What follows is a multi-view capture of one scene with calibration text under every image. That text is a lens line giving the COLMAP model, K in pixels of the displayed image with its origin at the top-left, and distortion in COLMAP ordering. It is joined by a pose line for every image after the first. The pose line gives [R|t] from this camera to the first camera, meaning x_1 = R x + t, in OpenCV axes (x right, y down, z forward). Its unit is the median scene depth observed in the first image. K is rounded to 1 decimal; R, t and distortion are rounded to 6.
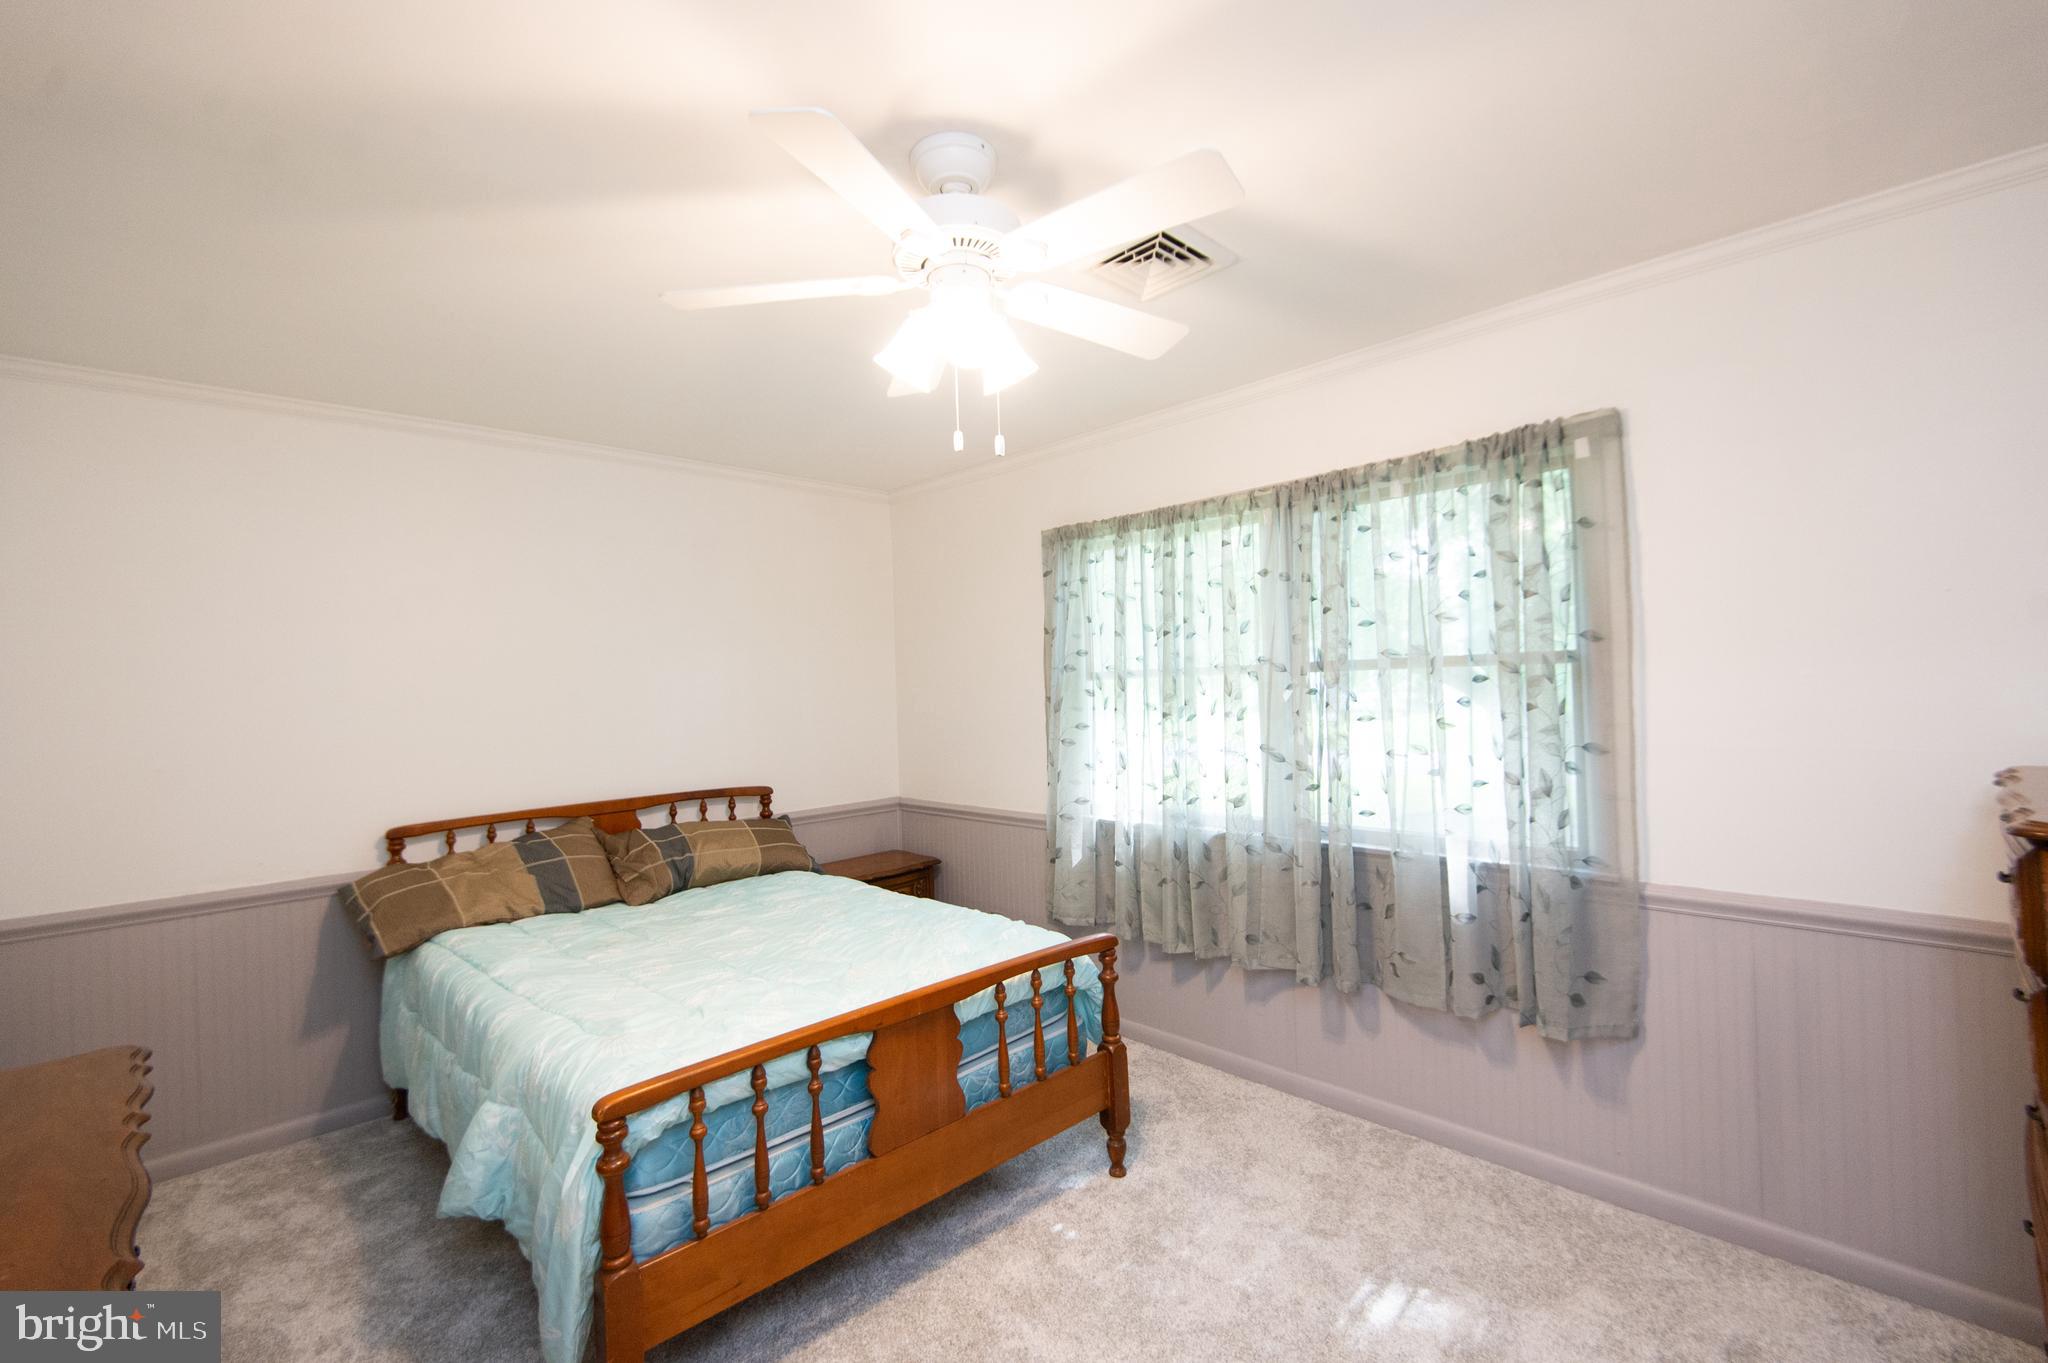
lens RADIAL K [[915.3, 0, 1036.4], [0, 915.3, 679.3], [0, 0, 1]] dist [0.012424, -0.000629]
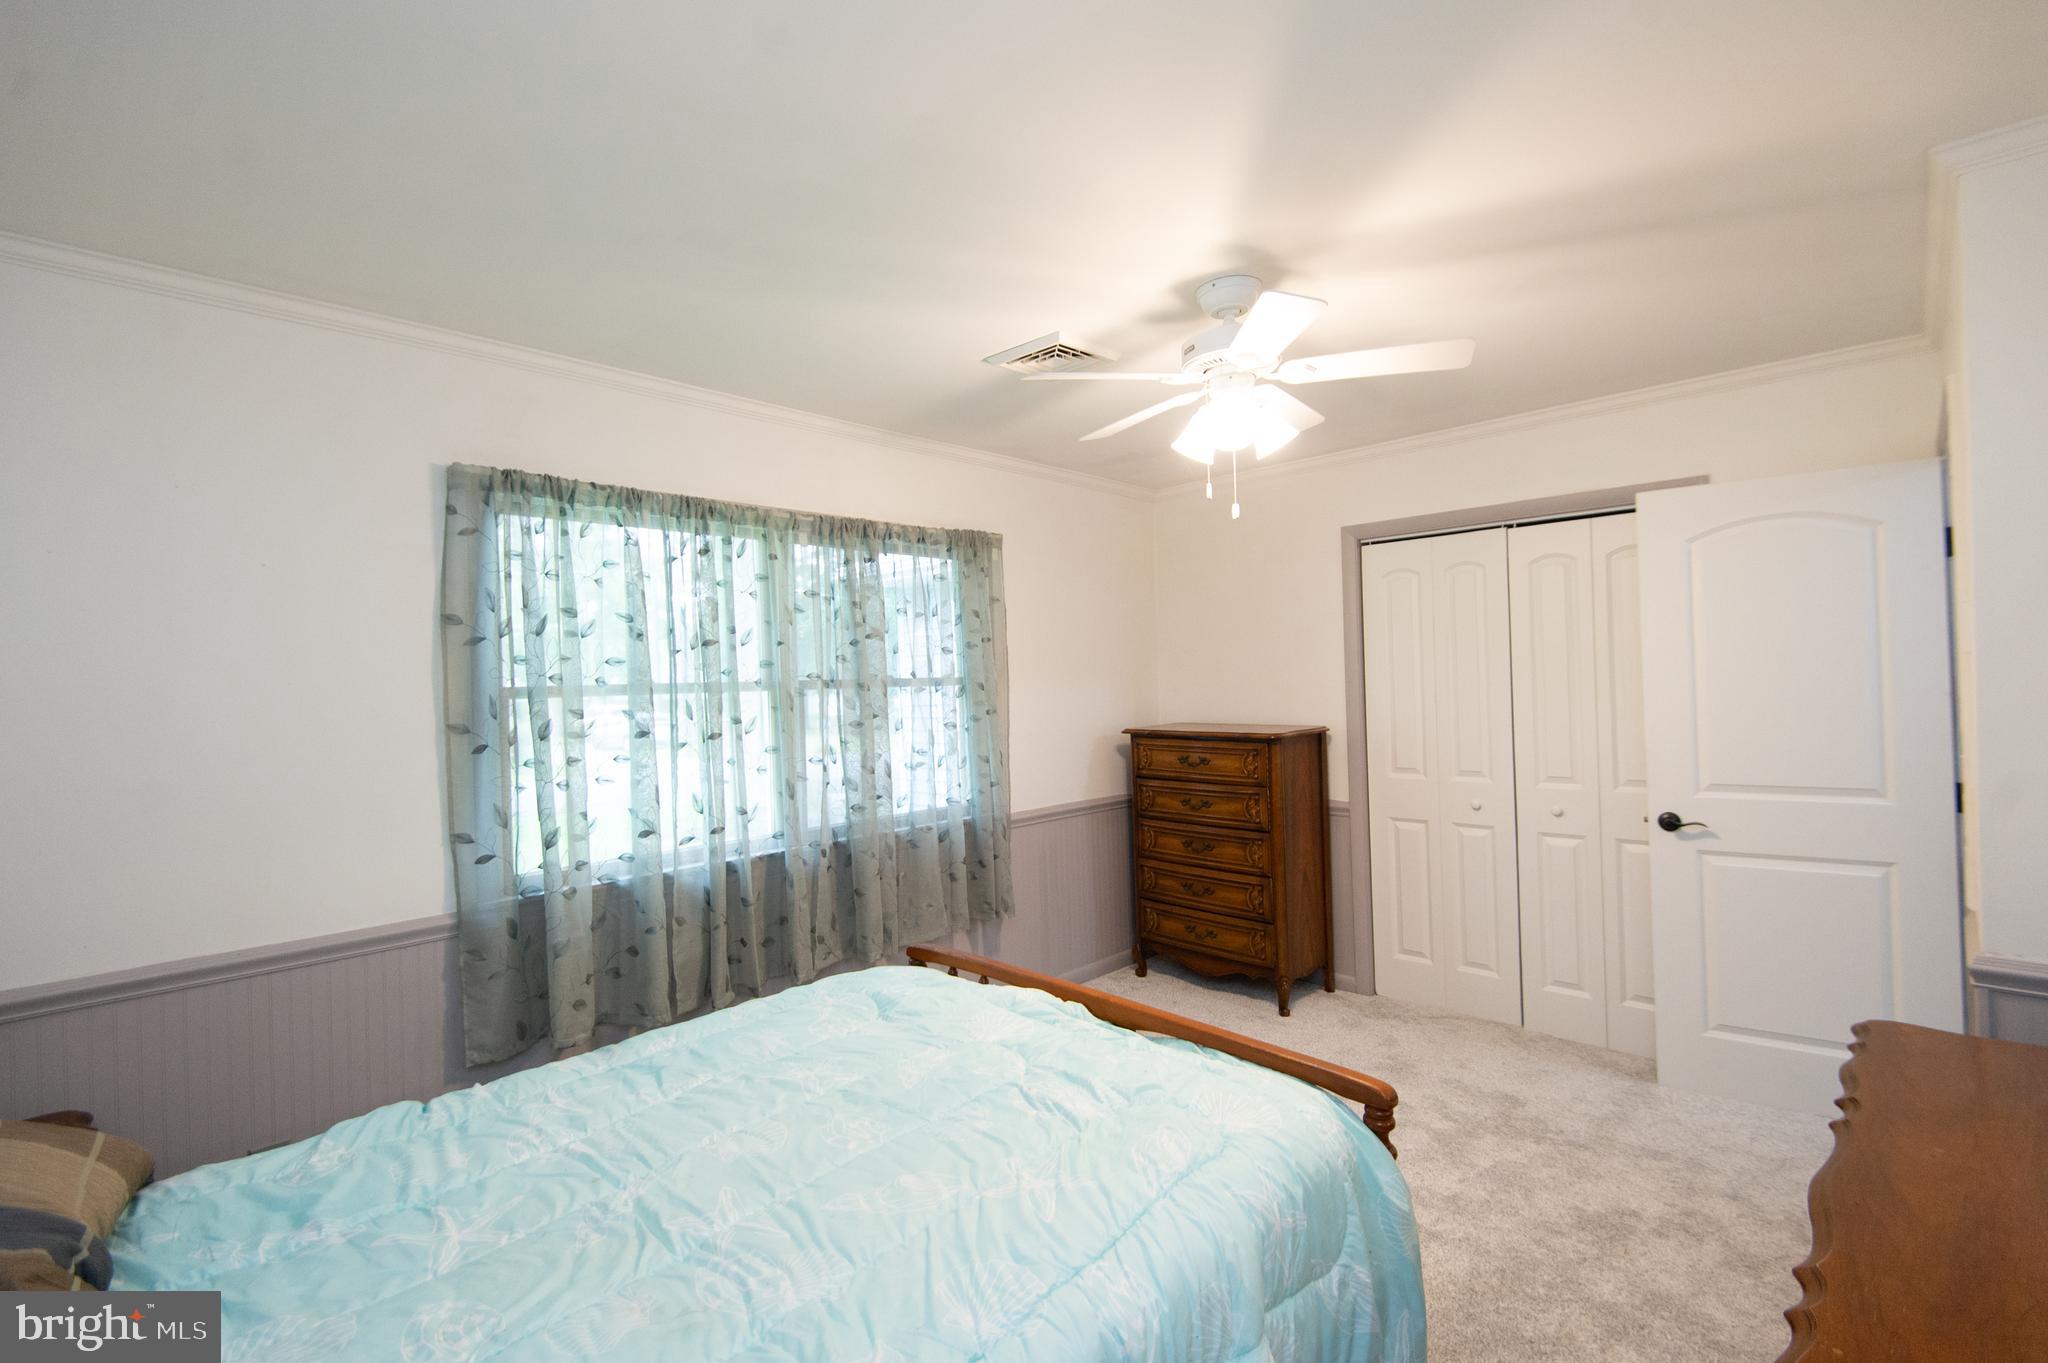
lens RADIAL K [[915.3, 0, 1036.4], [0, 915.3, 679.3], [0, 0, 1]] dist [0.012424, -0.000629]
pose [[-0.047660, 0.036344, 0.998202, -0.554722], [0.025347, 0.999060, -0.035165, 0.016675], [-0.998542, 0.023626, -0.048536, 0.547520]]
